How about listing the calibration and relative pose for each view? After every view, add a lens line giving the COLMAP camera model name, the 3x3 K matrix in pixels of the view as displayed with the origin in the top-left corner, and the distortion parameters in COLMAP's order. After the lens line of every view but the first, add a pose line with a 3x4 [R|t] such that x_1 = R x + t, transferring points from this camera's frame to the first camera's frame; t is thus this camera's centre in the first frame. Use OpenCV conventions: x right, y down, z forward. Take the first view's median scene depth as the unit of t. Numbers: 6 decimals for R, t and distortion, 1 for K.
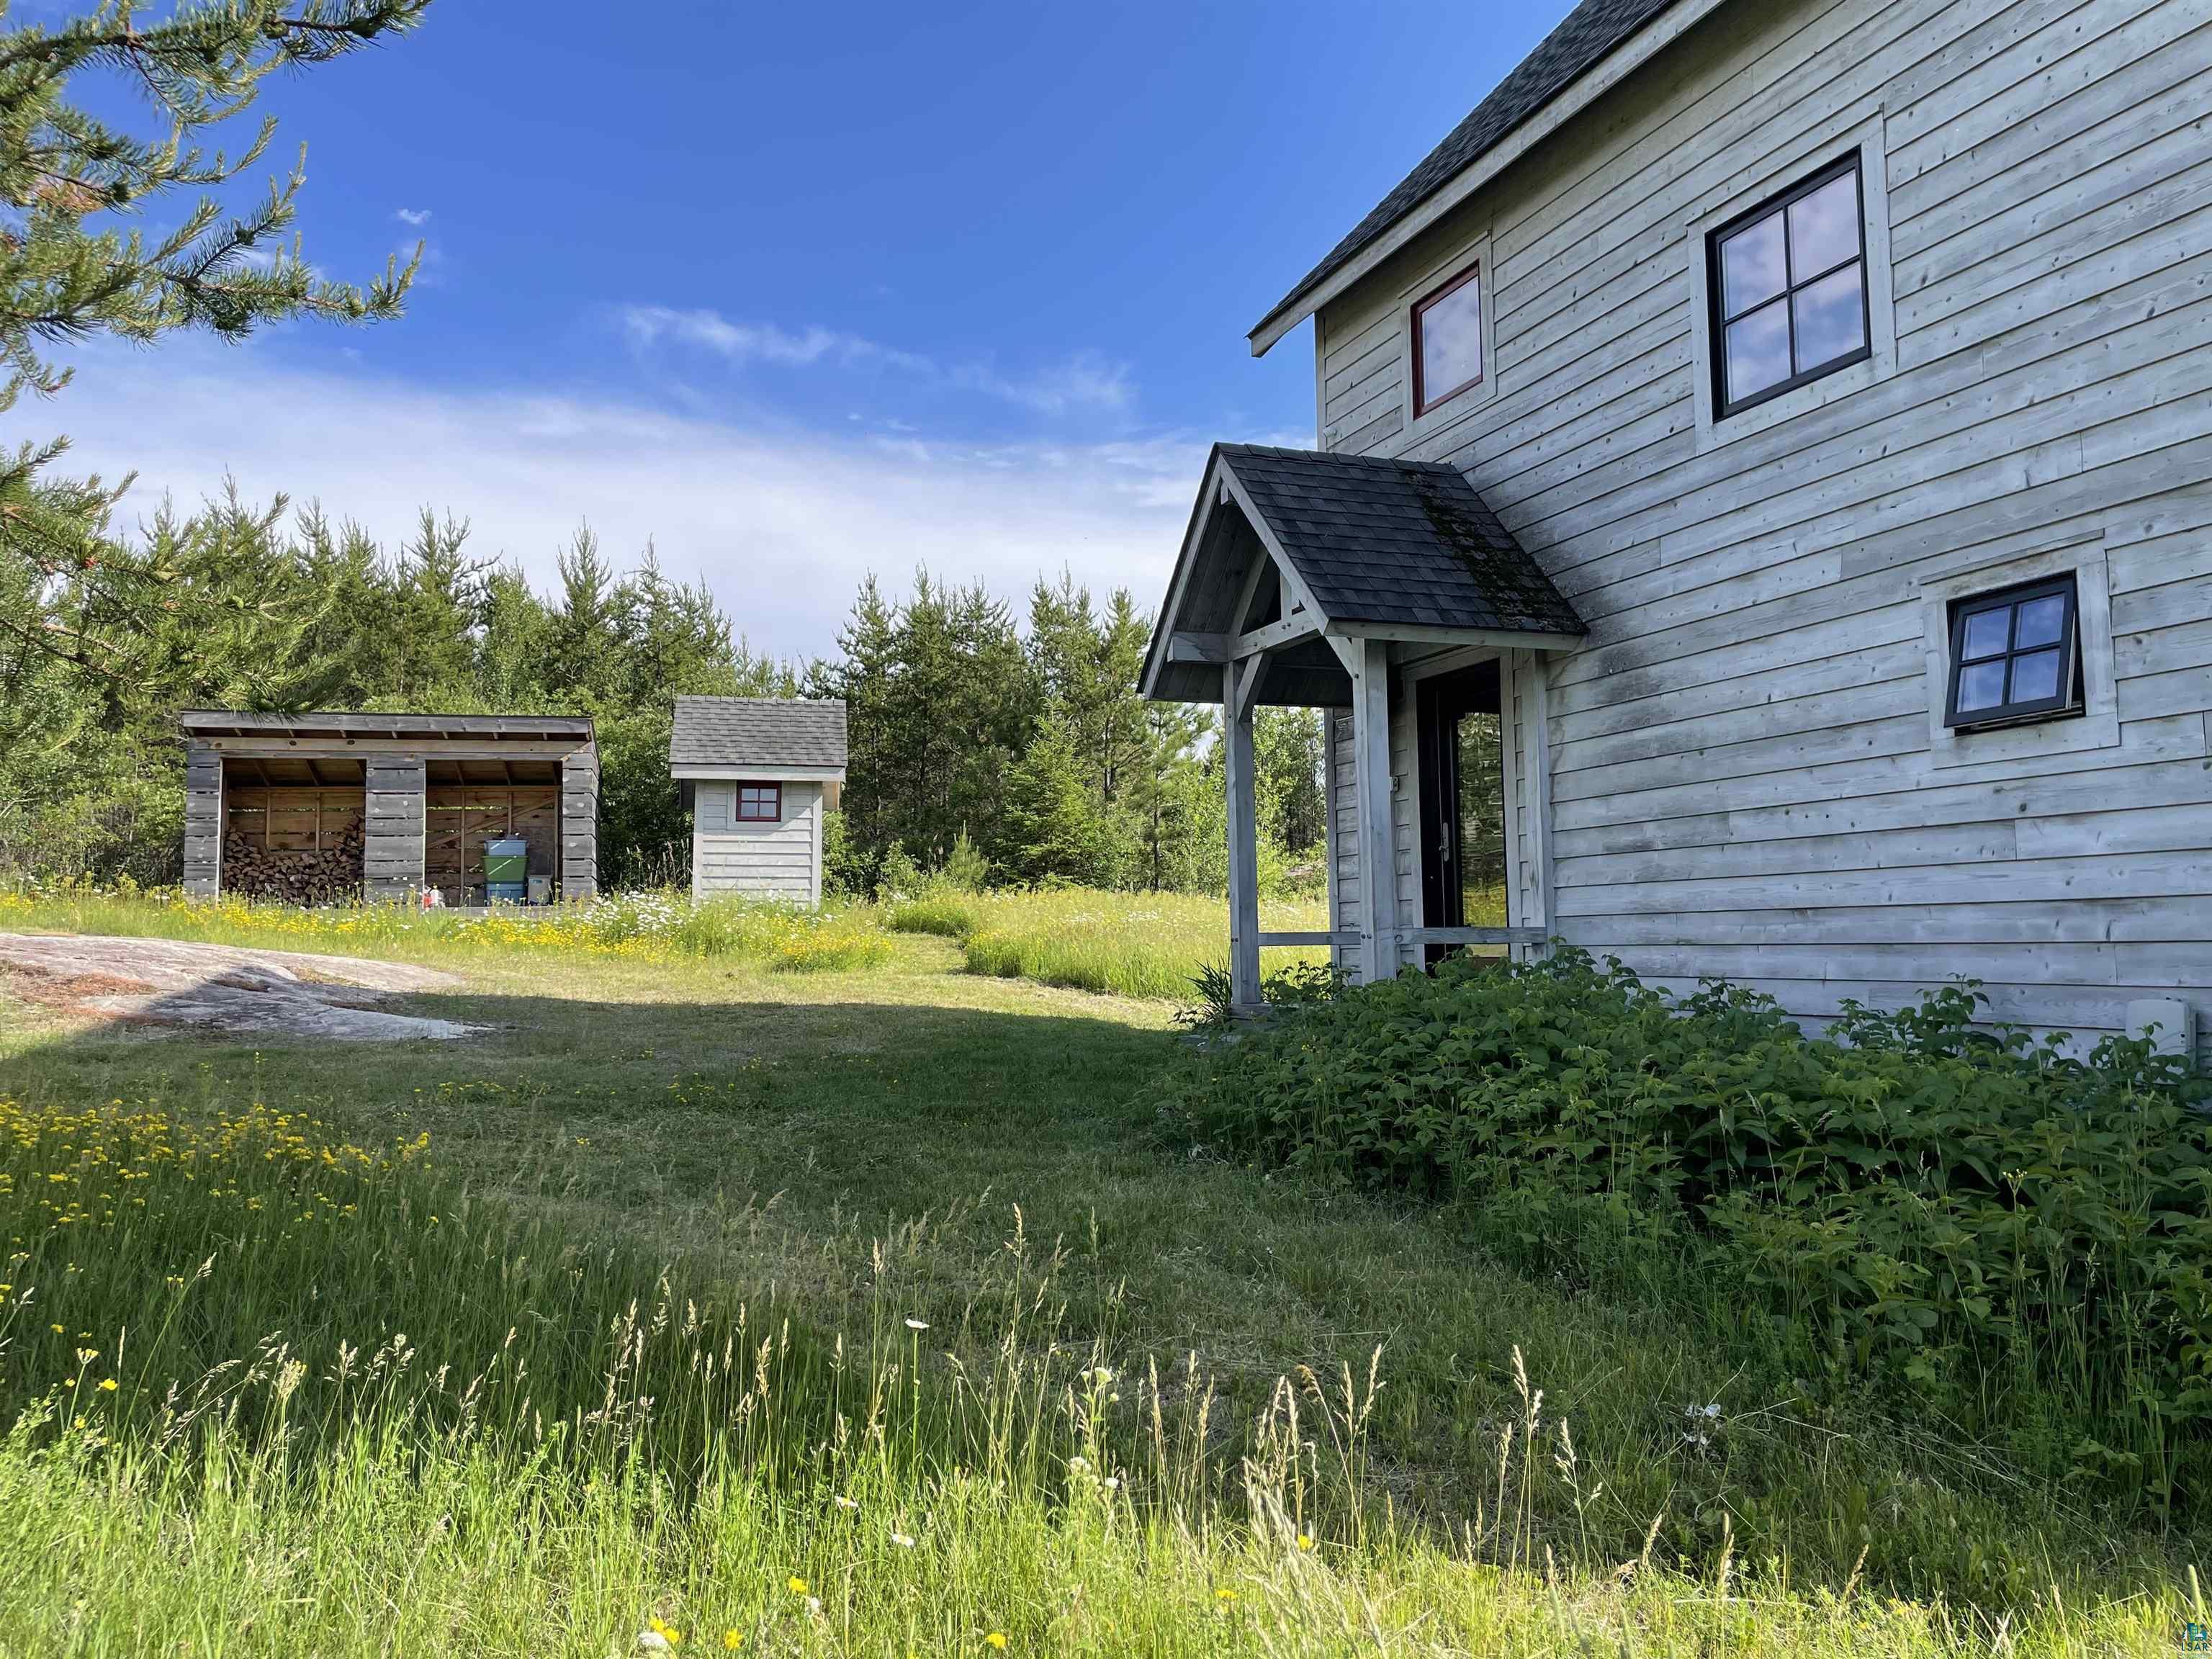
lens RADIAL K [[1645.8, 0, 1106.0], [0, 1645.8, 829.5], [0, 0, 1]] dist [0.030868, -0.000524]
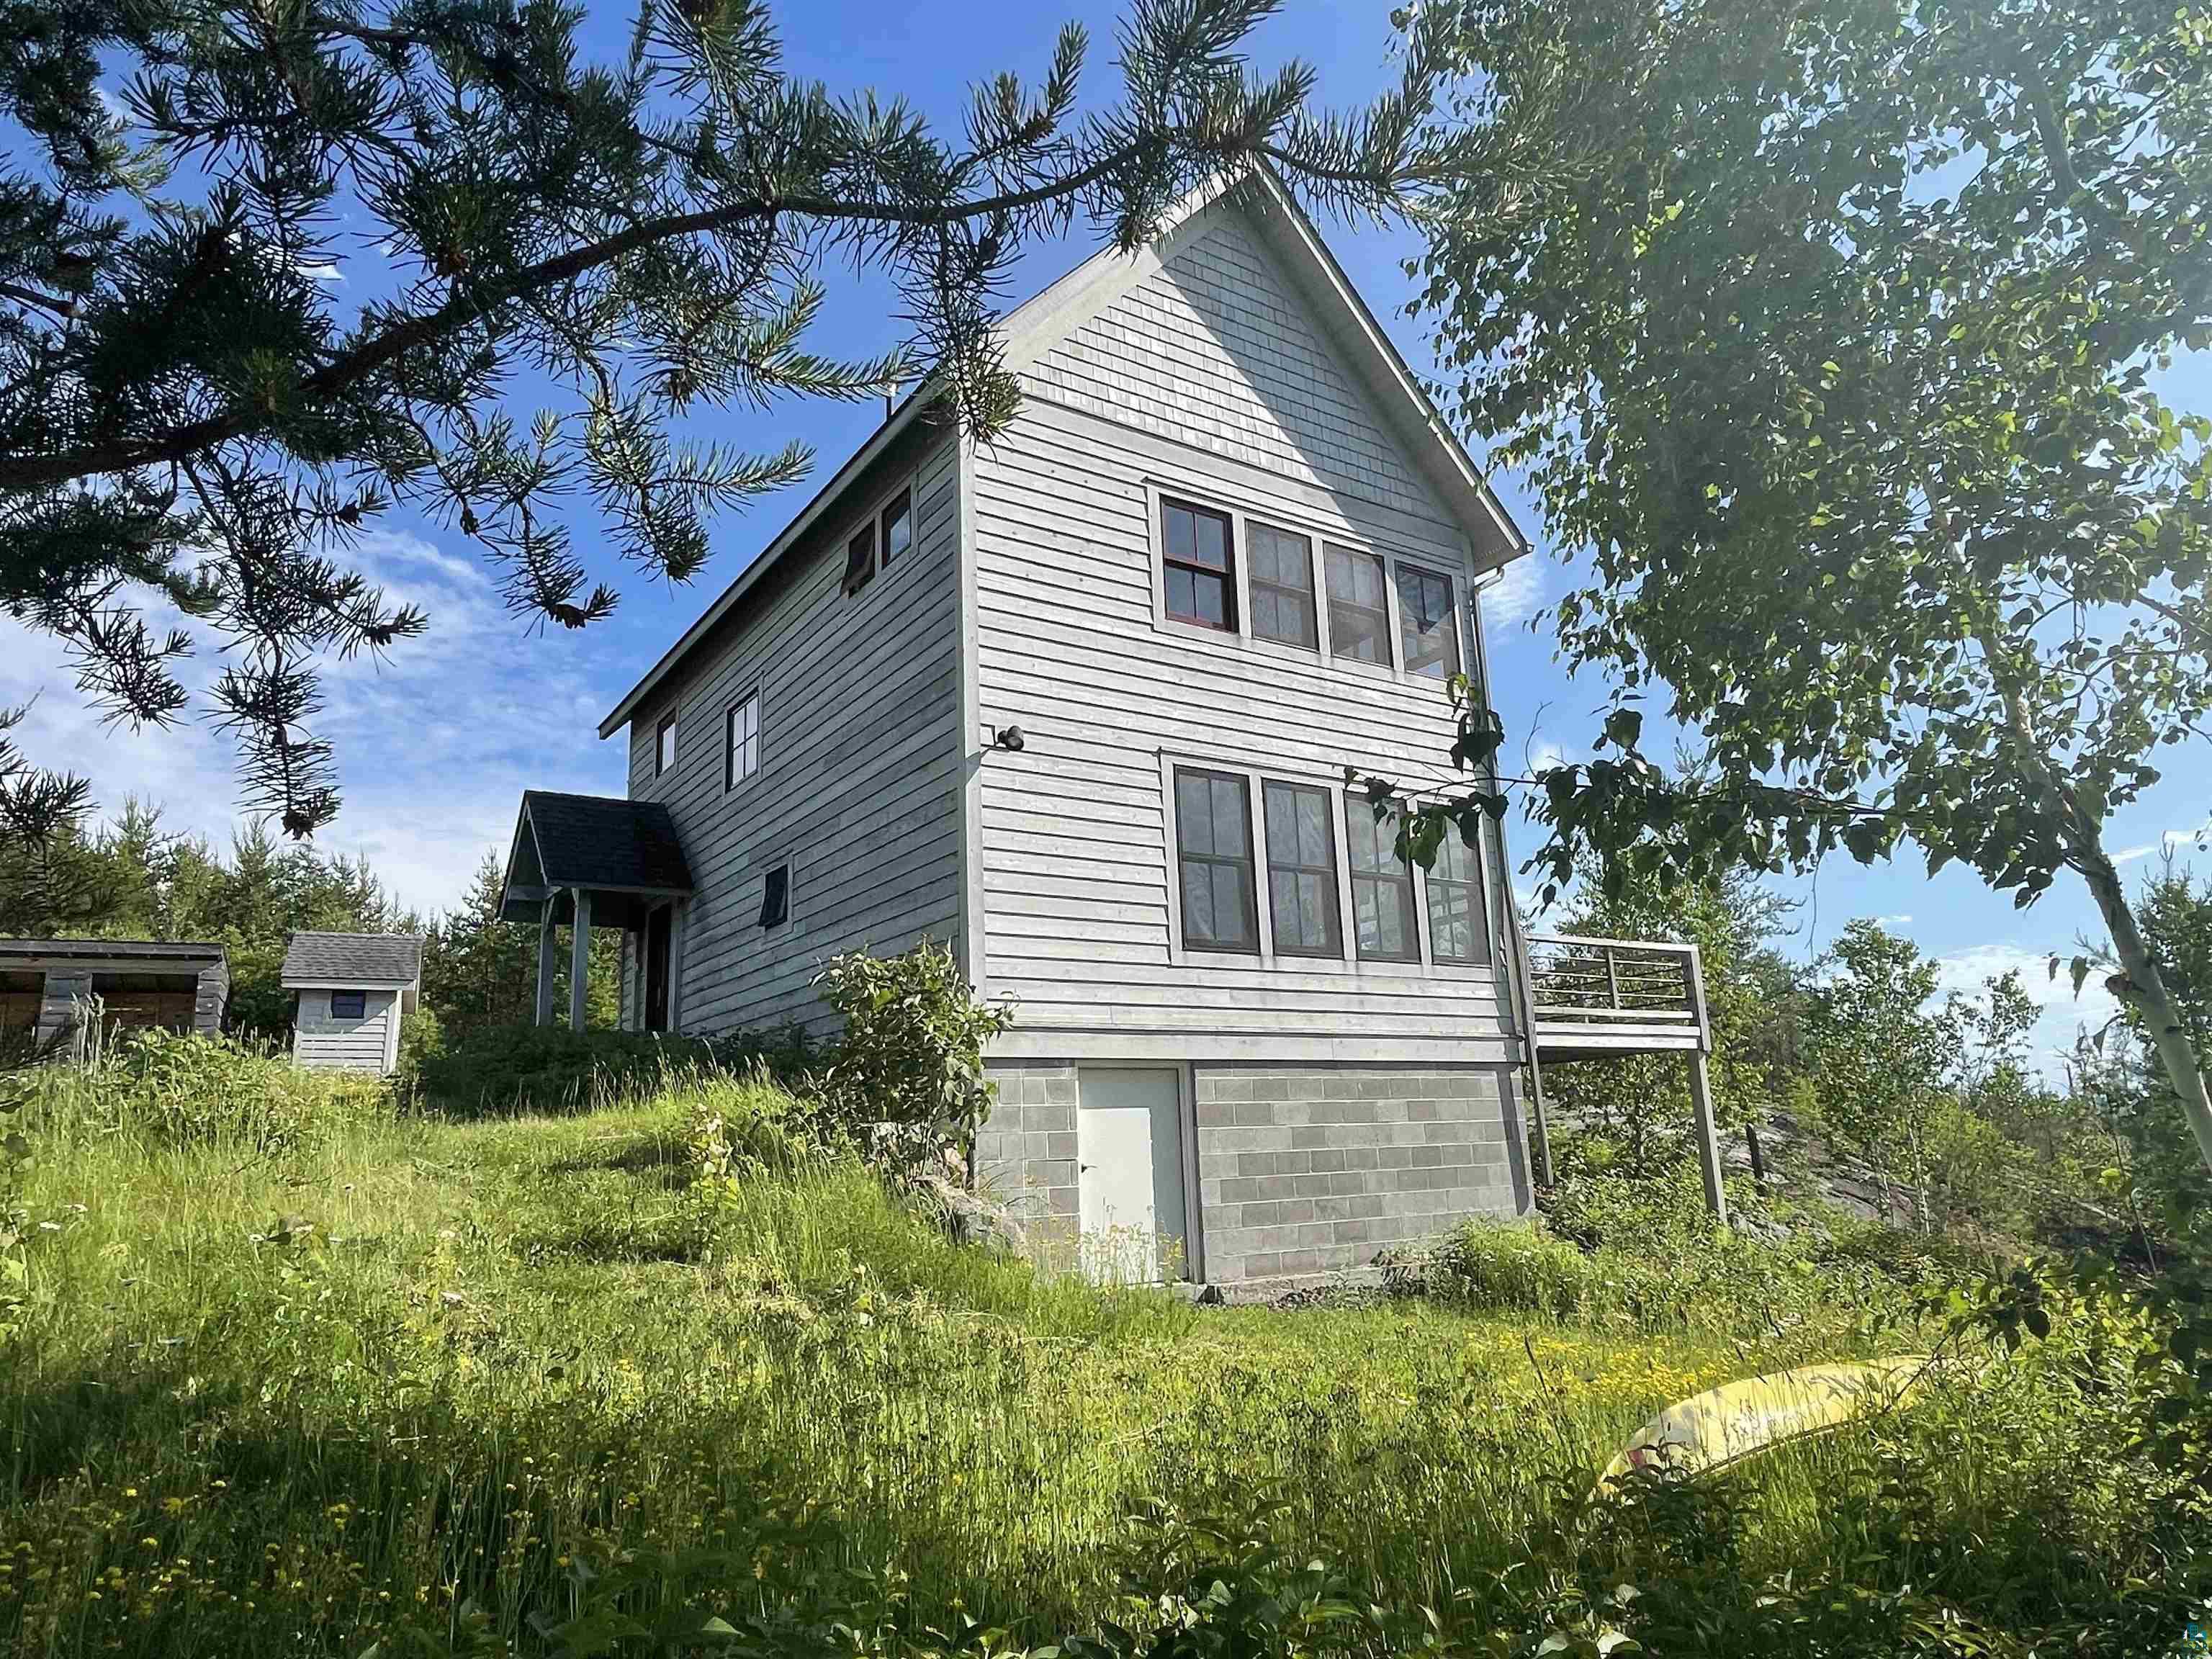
lens RADIAL K [[1416.0, 0, 1106.0], [0, 1416.0, 829.5], [0, 0, 1]] dist [0.000707, -0.000177]
pose [[0.979765, 0.023827, 0.198730, 0.190192], [0.010333, 0.985544, -0.169106, 0.049135], [-0.199886, 0.167737, 0.965355, -0.357219]]
